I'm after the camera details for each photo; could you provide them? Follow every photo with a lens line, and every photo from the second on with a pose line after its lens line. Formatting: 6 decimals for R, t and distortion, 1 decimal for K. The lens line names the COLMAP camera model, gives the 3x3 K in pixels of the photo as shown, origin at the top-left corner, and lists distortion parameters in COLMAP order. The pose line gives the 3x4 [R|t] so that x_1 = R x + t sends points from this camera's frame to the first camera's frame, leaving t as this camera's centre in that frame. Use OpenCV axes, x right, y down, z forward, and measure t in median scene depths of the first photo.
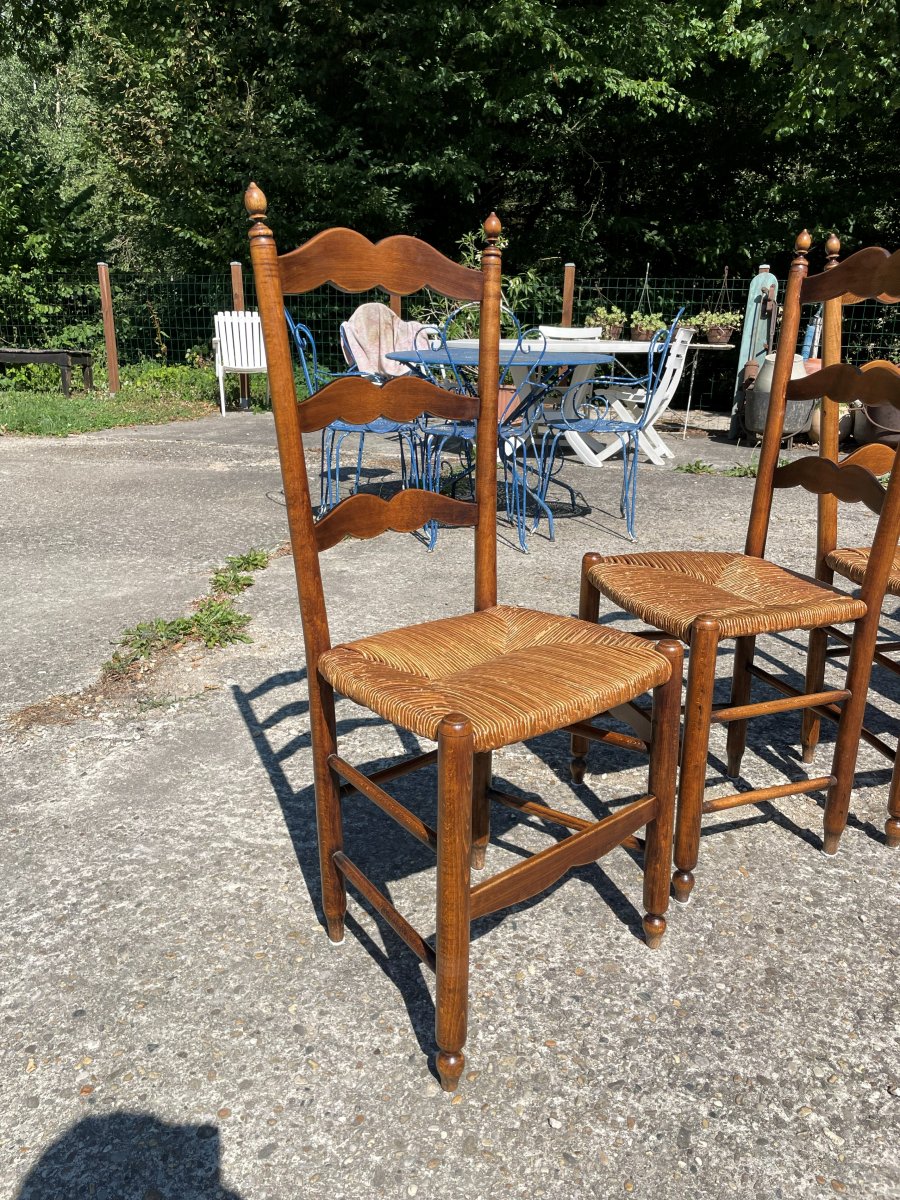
lens RADIAL K [[915.3, 0, 454.3], [0, 915.3, 590.7], [0, 0, 1]] dist [0.082987, -0.115675]
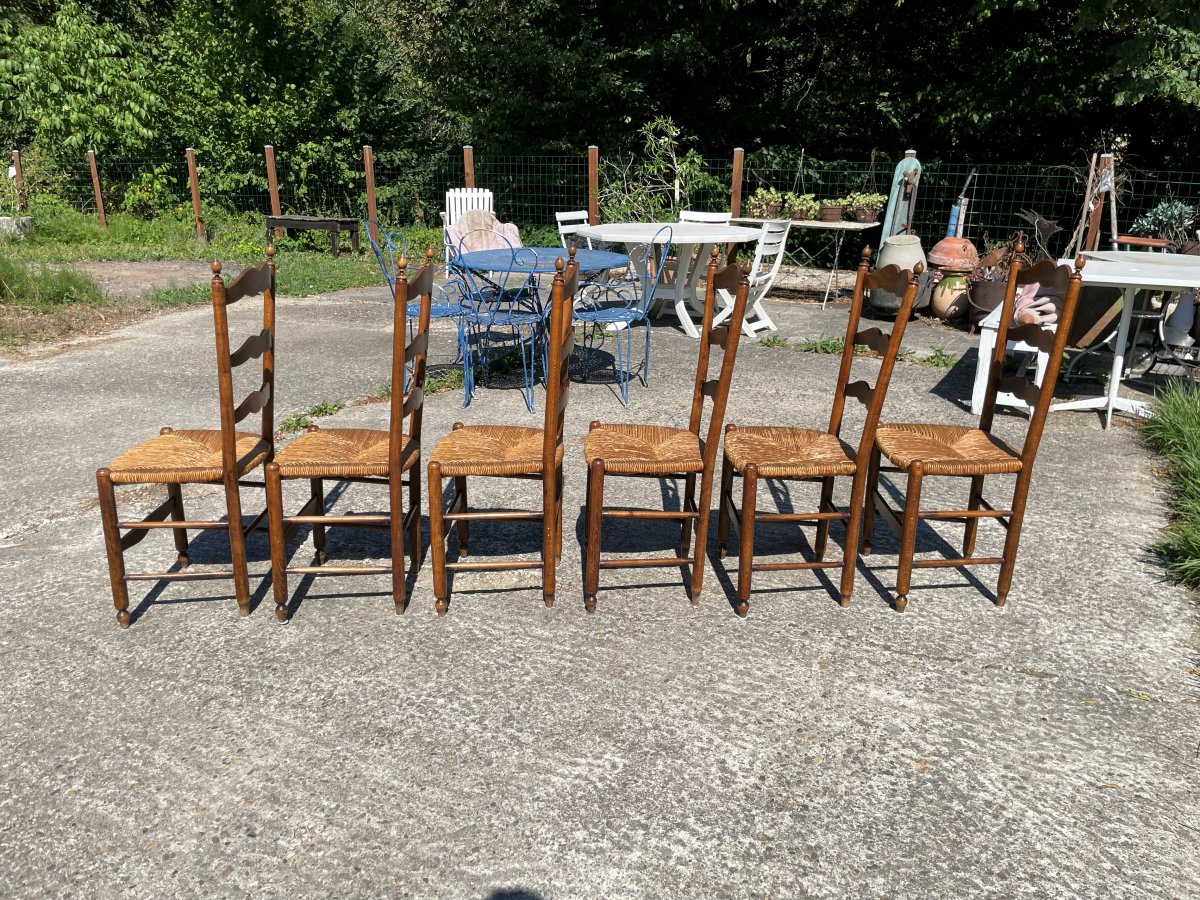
lens RADIAL K [[915.3, 0, 602.4], [0, 915.3, 435.0], [0, 0, 1]] dist [0.082987, -0.115675]
pose [[0.978053, 0.052606, -0.201605, 0.366819], [-0.051007, 0.998612, 0.013121, -0.025591], [0.202015, -0.002550, 0.979379, -0.222510]]
